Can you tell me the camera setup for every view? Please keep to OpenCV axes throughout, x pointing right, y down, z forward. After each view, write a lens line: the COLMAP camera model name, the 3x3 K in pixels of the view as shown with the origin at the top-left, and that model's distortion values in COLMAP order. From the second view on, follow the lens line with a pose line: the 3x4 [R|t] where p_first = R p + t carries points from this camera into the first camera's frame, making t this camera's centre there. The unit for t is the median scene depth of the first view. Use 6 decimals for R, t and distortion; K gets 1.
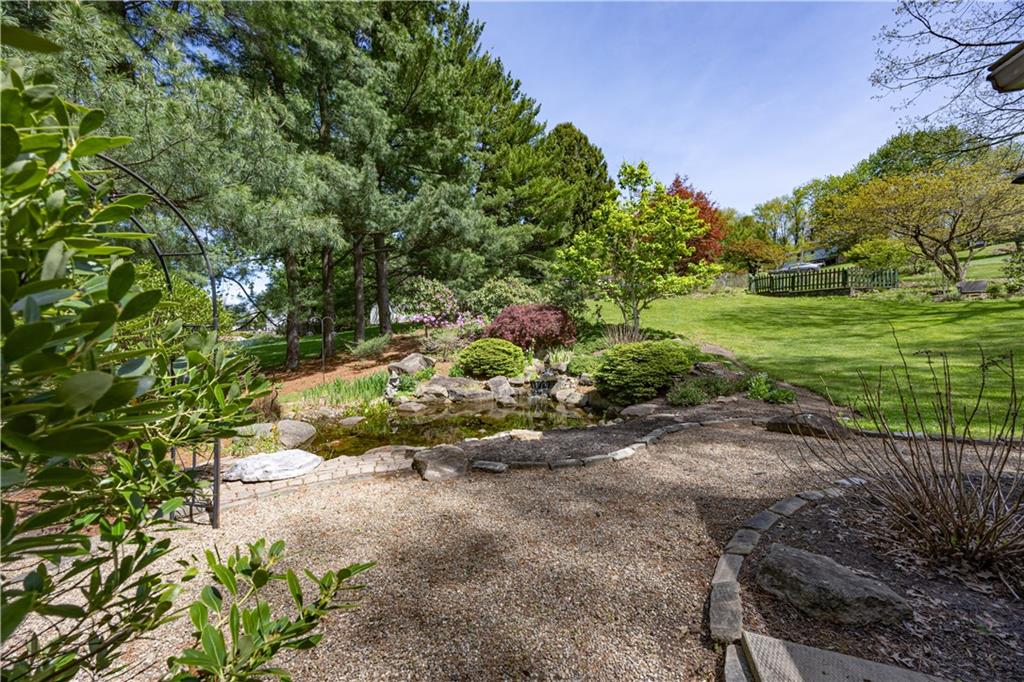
lens RADIAL K [[401.7, 0, 511.4], [0, 401.7, 340.0], [0, 0, 1]] dist [0.000946, 0.000203]
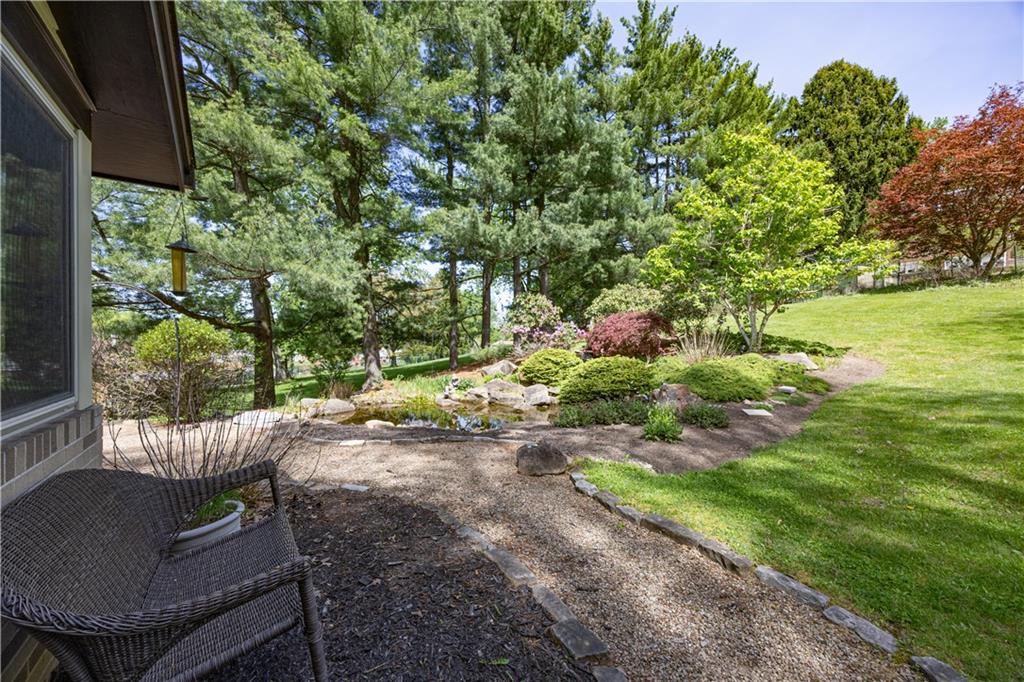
lens RADIAL K [[401.7, 0, 512.3], [0, 401.7, 339.0], [0, 0, 1]] dist [0.000946, 0.000203]
pose [[0.771781, 0.001599, -0.635886, 0.236887], [-0.010154, 0.999900, -0.009810, -0.007606], [0.635807, 0.014028, 0.771721, 0.053445]]
